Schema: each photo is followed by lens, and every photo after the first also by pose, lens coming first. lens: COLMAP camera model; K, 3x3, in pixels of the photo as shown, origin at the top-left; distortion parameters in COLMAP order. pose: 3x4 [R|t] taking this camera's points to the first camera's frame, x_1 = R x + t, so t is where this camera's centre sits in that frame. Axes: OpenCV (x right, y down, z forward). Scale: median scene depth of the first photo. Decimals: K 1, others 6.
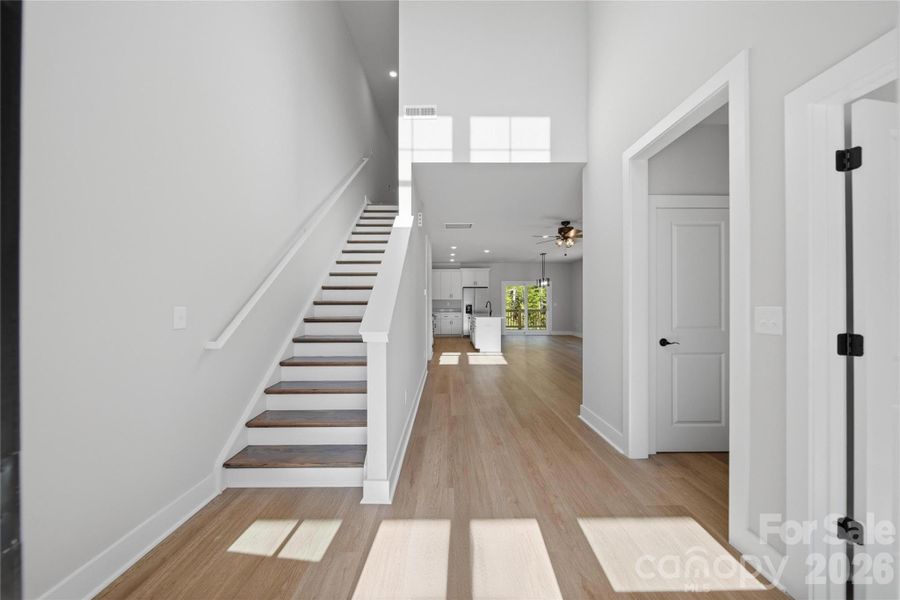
lens RADIAL K [[322.4, 0, 448.3], [0, 322.4, 300.5], [0, 0, 1]] dist [-0.001659, -0.000356]
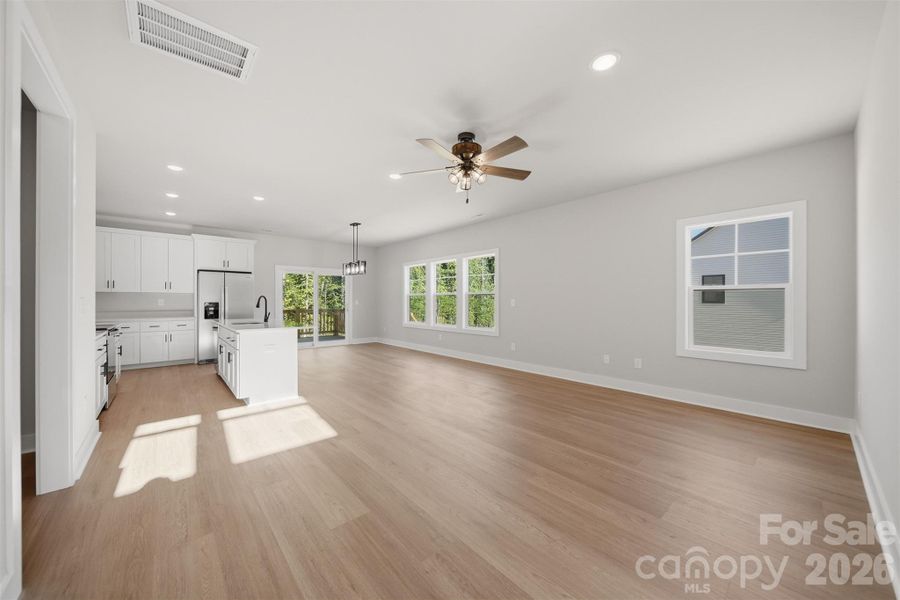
lens RADIAL K [[322.4, 0, 448.3], [0, 322.4, 300.5], [0, 0, 1]] dist [-0.001659, -0.000356]
pose [[0.751329, 0.001892, 0.659925, 0.019202], [-0.006193, 0.999972, 0.004184, 0.015383], [-0.659899, -0.007230, 0.751319, 1.078917]]
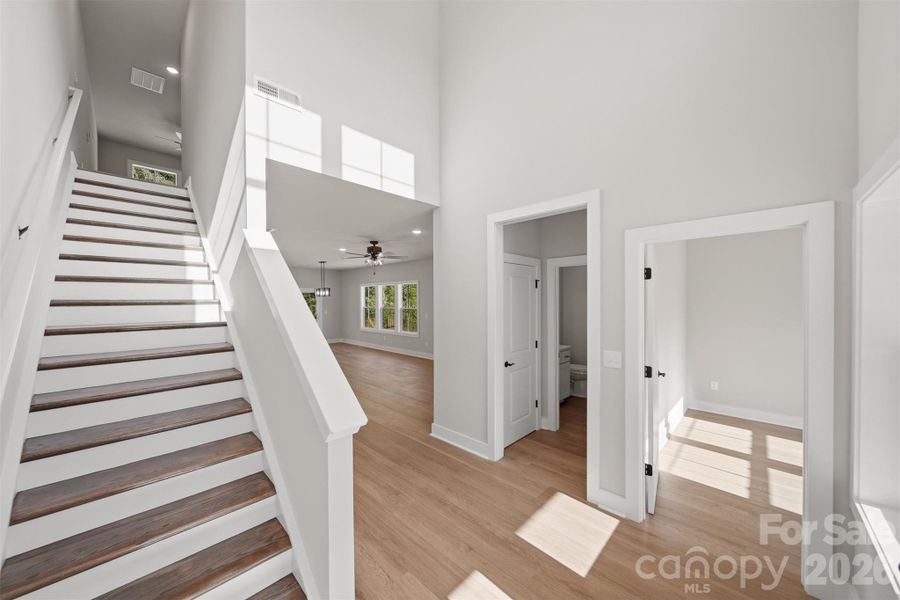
lens RADIAL K [[322.4, 0, 448.3], [0, 322.4, 300.5], [0, 0, 1]] dist [-0.001659, -0.000356]
pose [[0.699829, -0.006813, 0.714278, -0.347945], [-0.000945, 0.999945, 0.010463, -0.114103], [-0.714310, -0.007998, 0.699784, 0.195073]]
